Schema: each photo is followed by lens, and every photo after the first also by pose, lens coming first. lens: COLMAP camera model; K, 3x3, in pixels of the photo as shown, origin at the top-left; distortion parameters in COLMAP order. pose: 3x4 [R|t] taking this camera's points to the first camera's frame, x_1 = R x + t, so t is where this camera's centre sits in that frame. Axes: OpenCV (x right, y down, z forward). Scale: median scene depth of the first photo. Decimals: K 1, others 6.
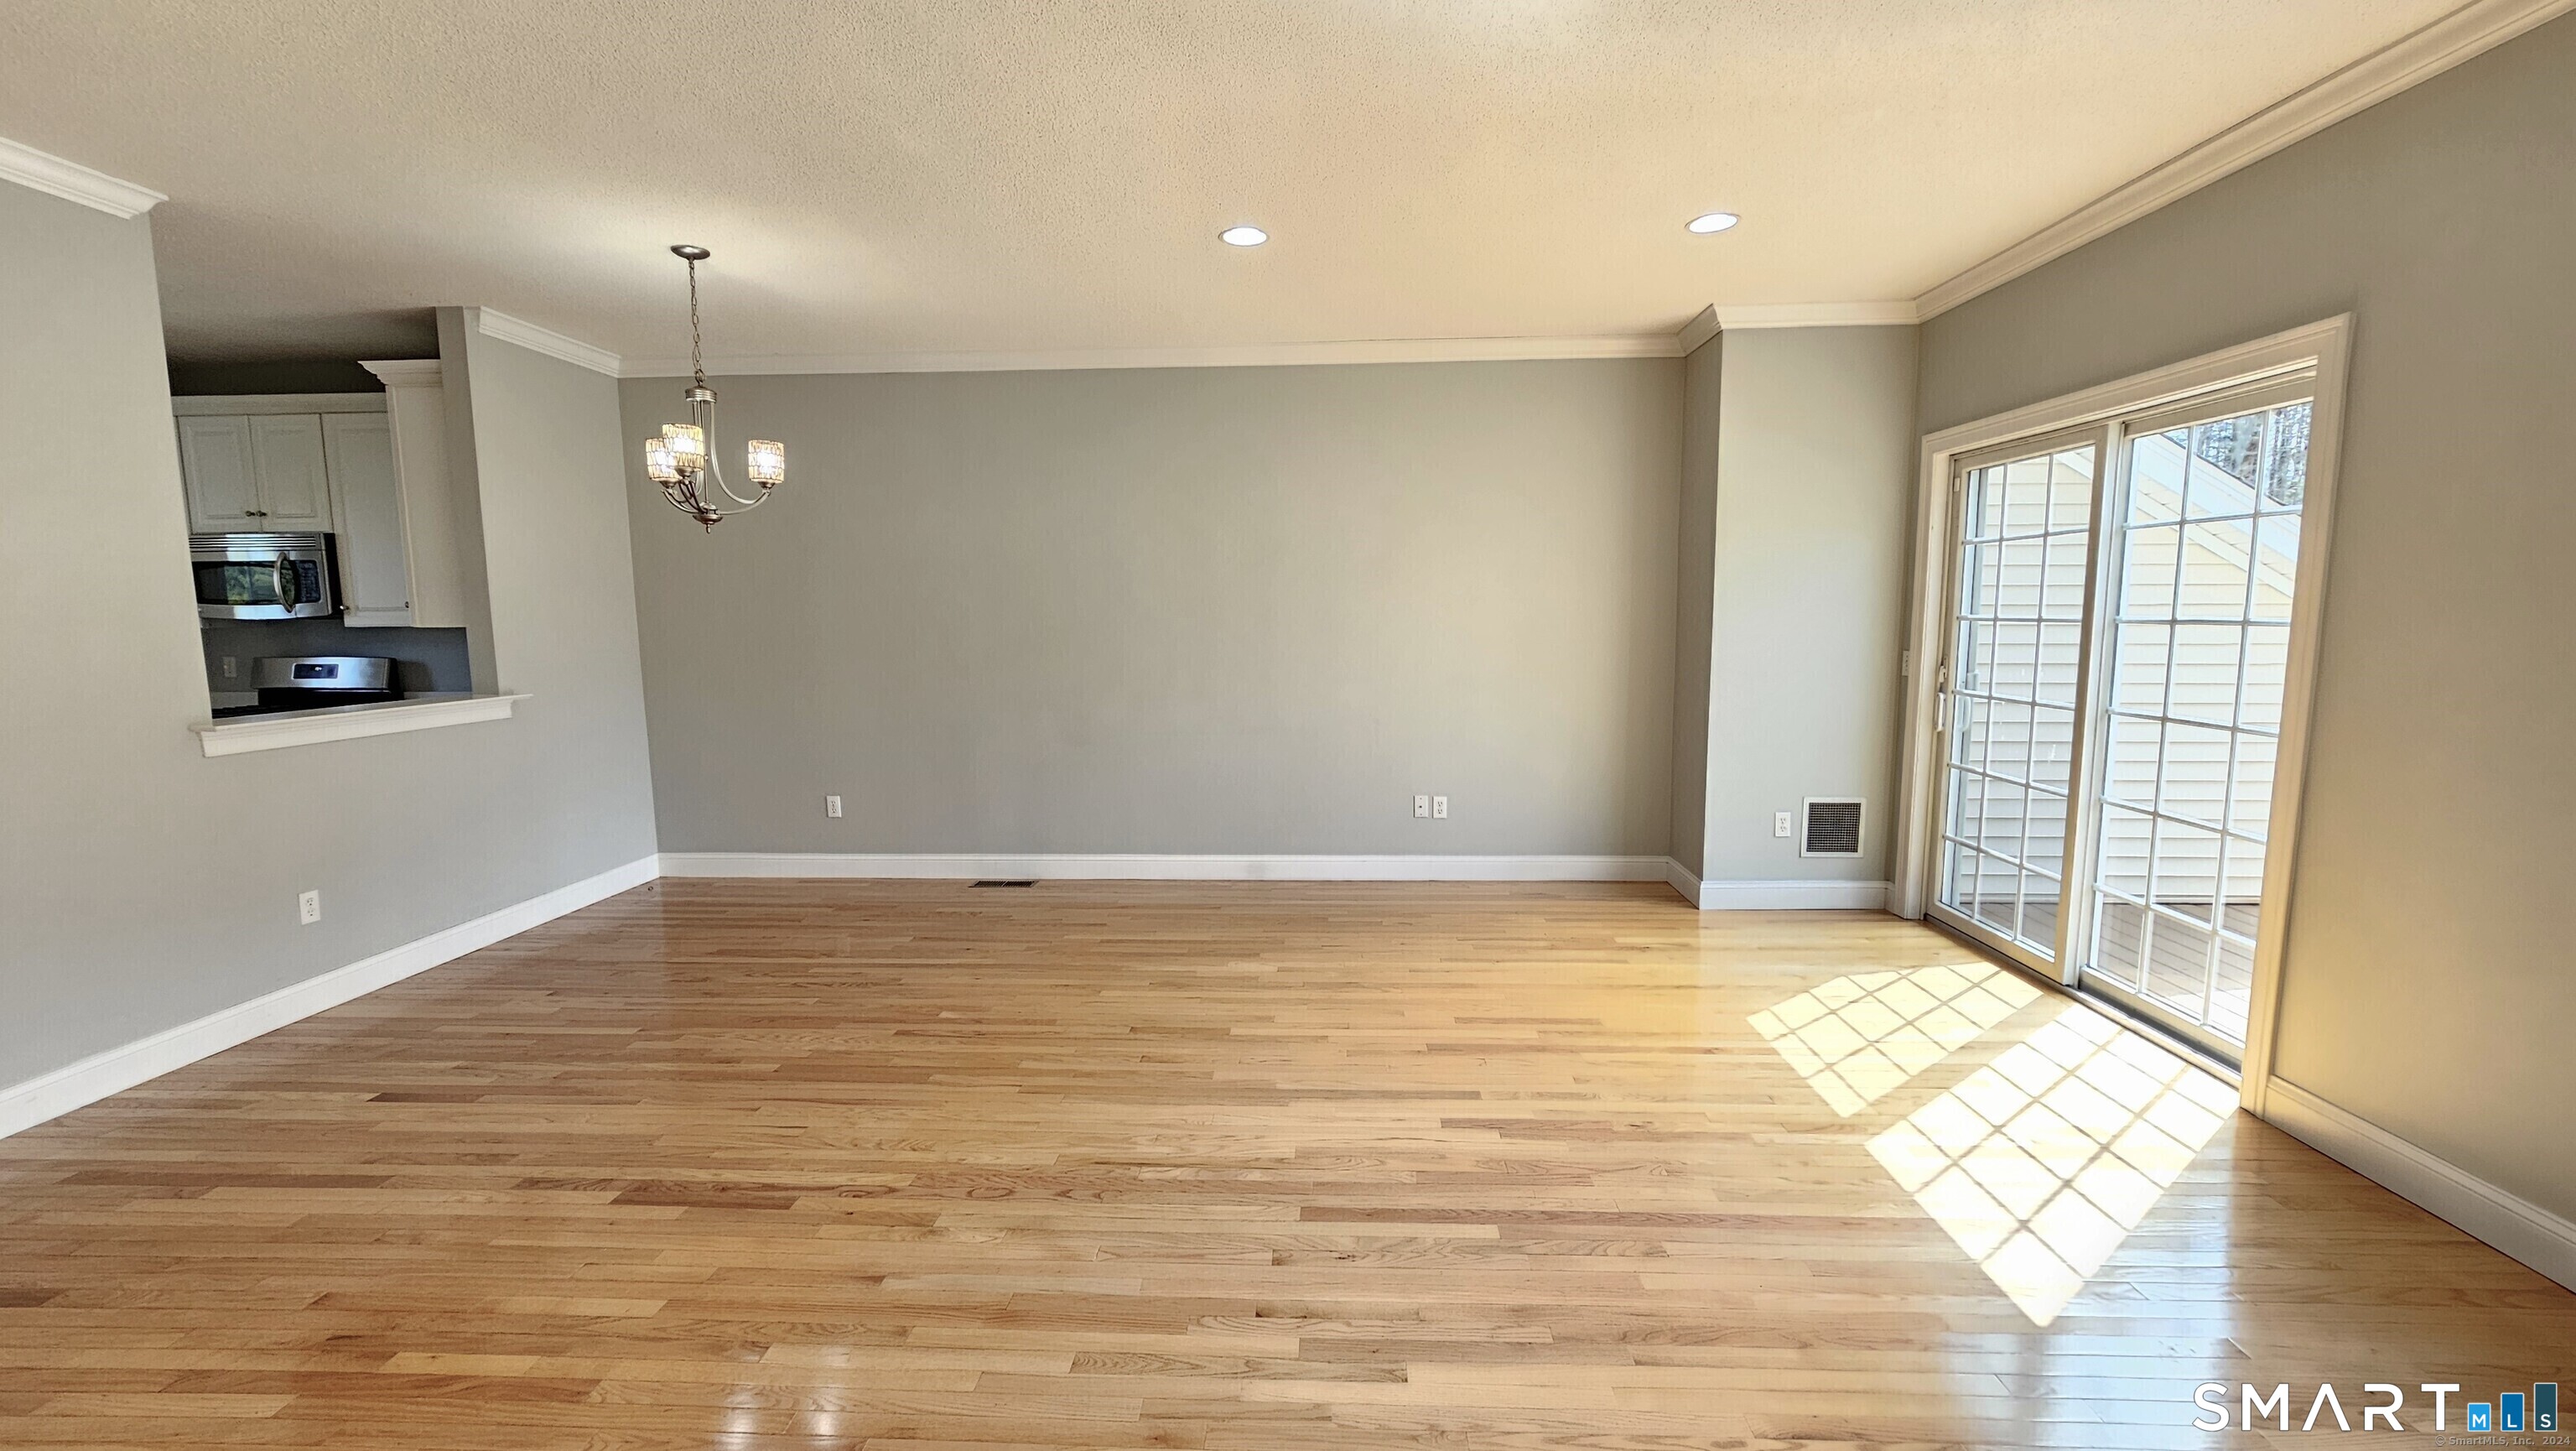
lens RADIAL K [[1055.2, 0, 1292.0], [0, 1055.2, 727.3], [0, 0, 1]] dist [0.000113, 0.000203]
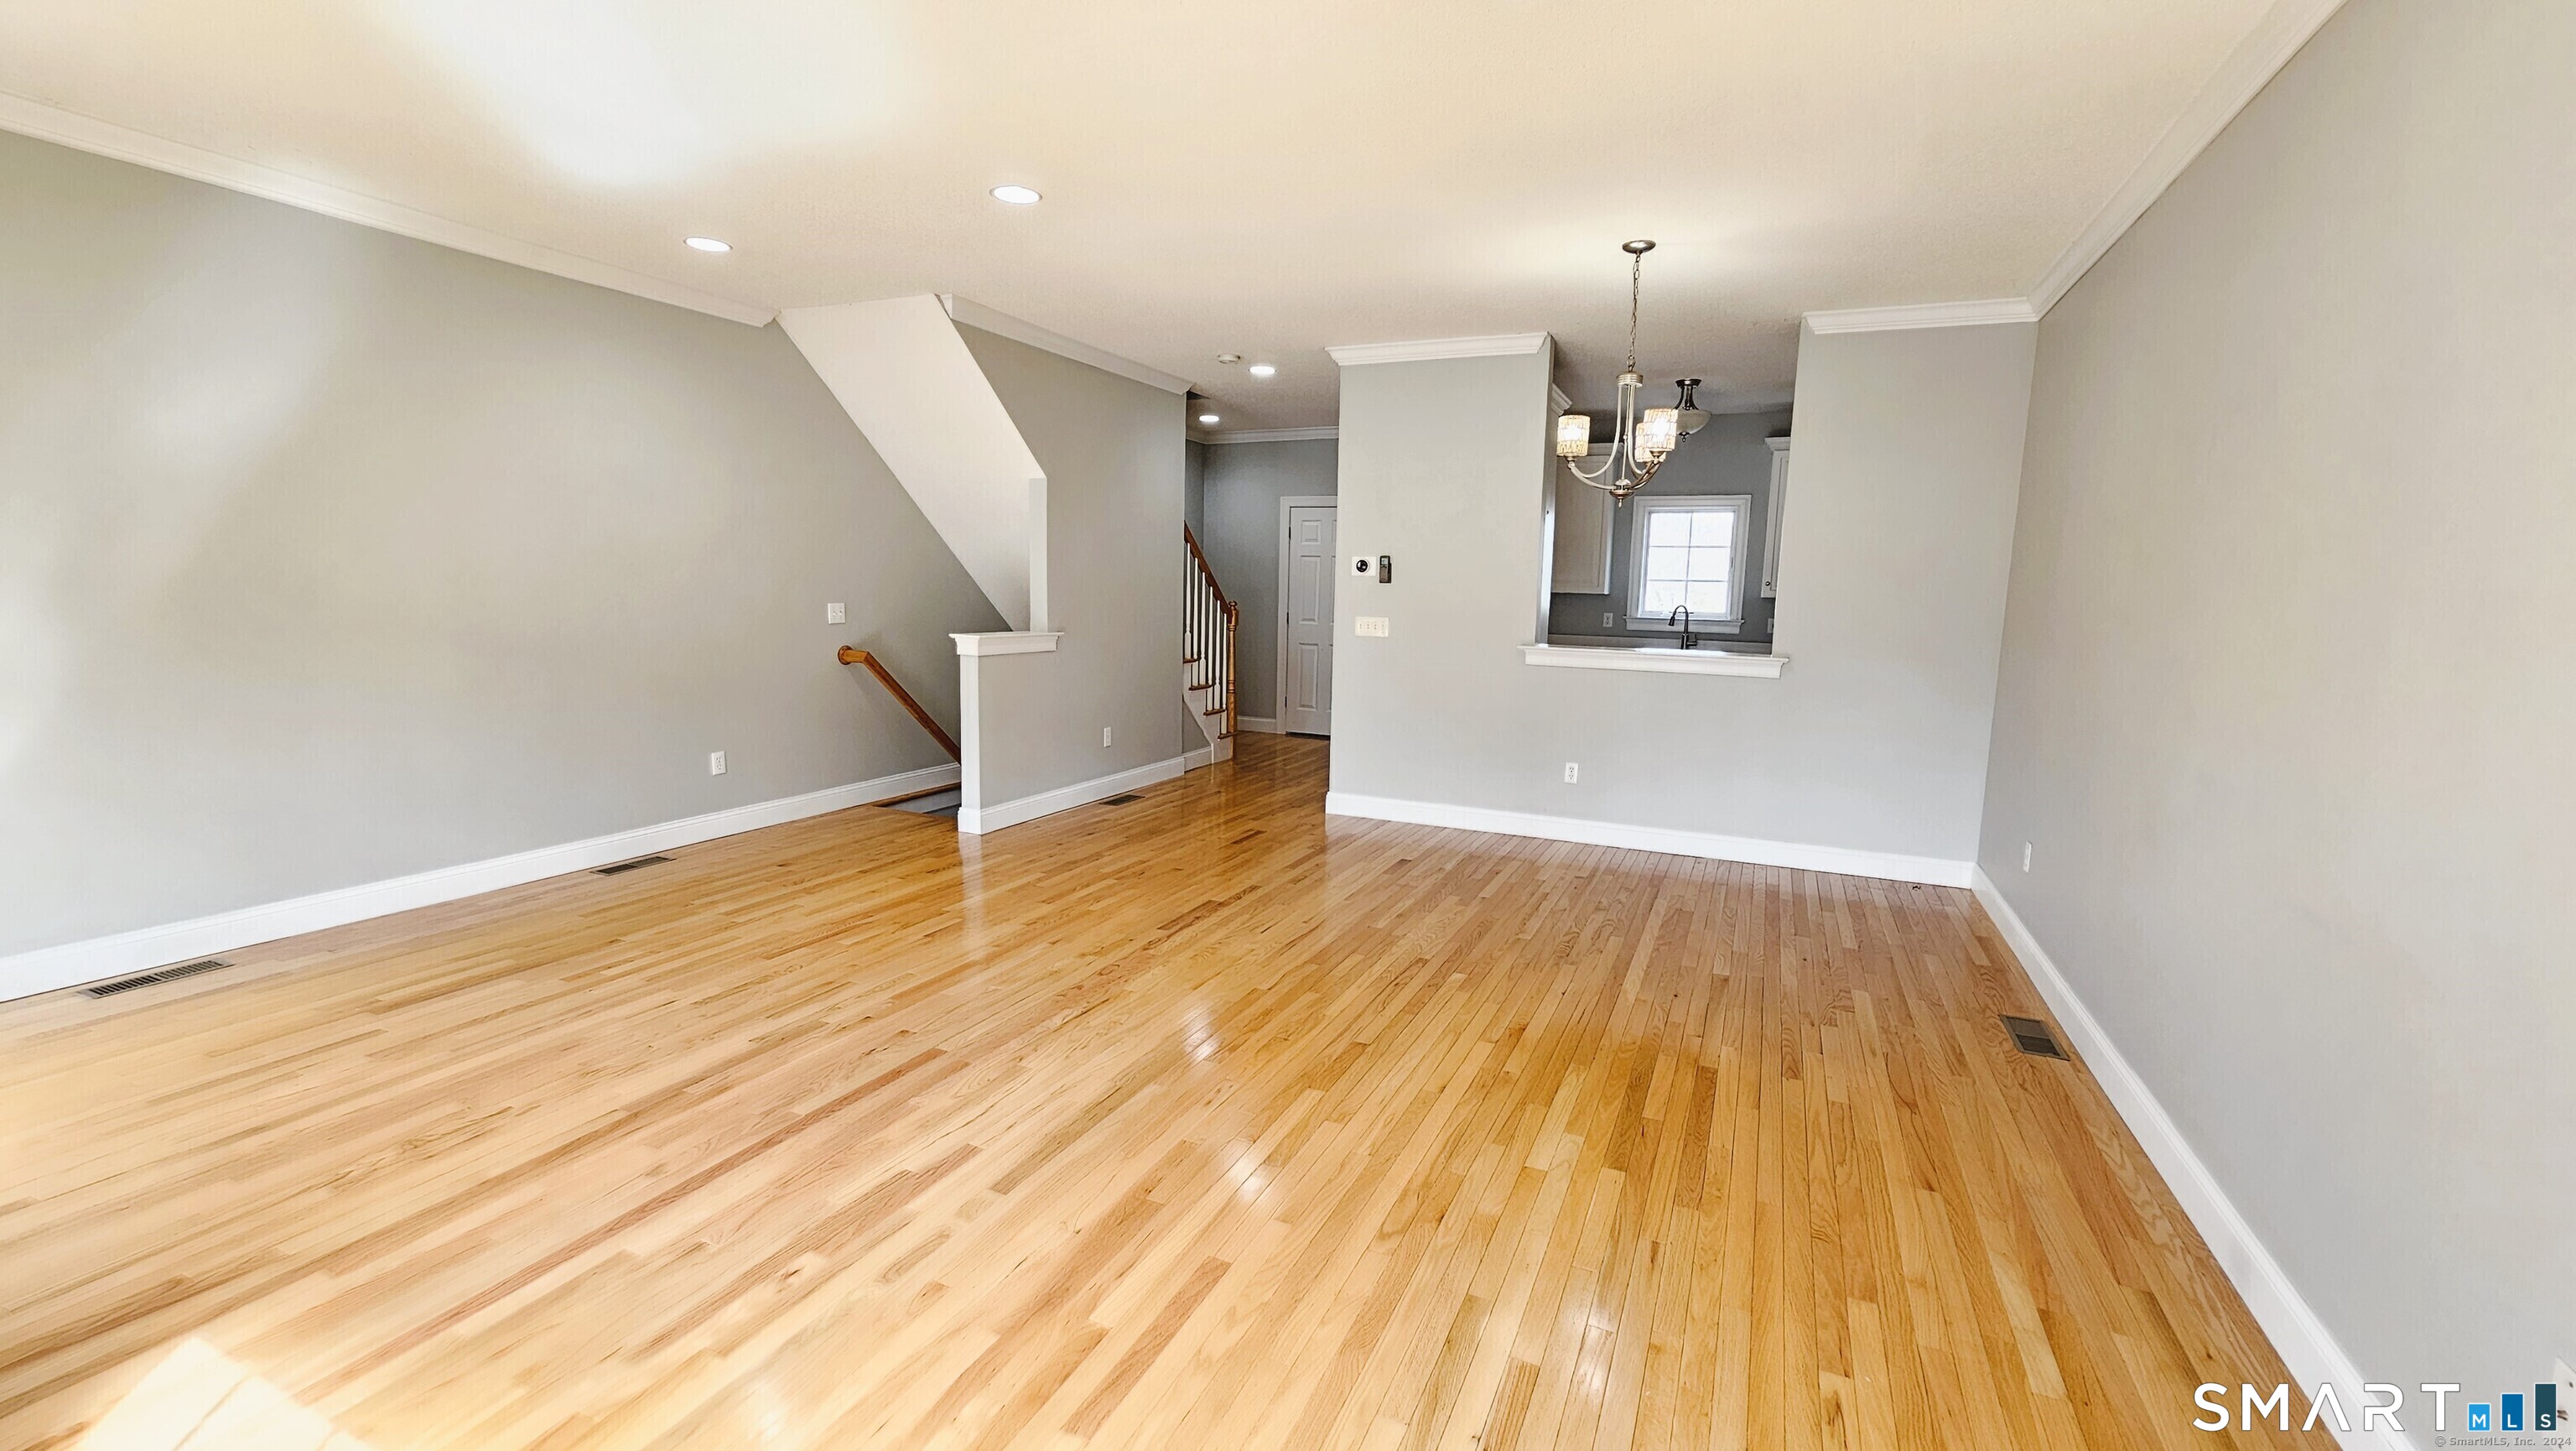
lens RADIAL K [[1055.2, 0, 1292.0], [0, 1055.2, 727.3], [0, 0, 1]] dist [0.000113, 0.000203]
pose [[-0.373226, 0.125333, -0.919236, 0.810680], [-0.122778, 0.975445, 0.182847, -0.161901], [0.919580, 0.181105, -0.348673, 1.489000]]
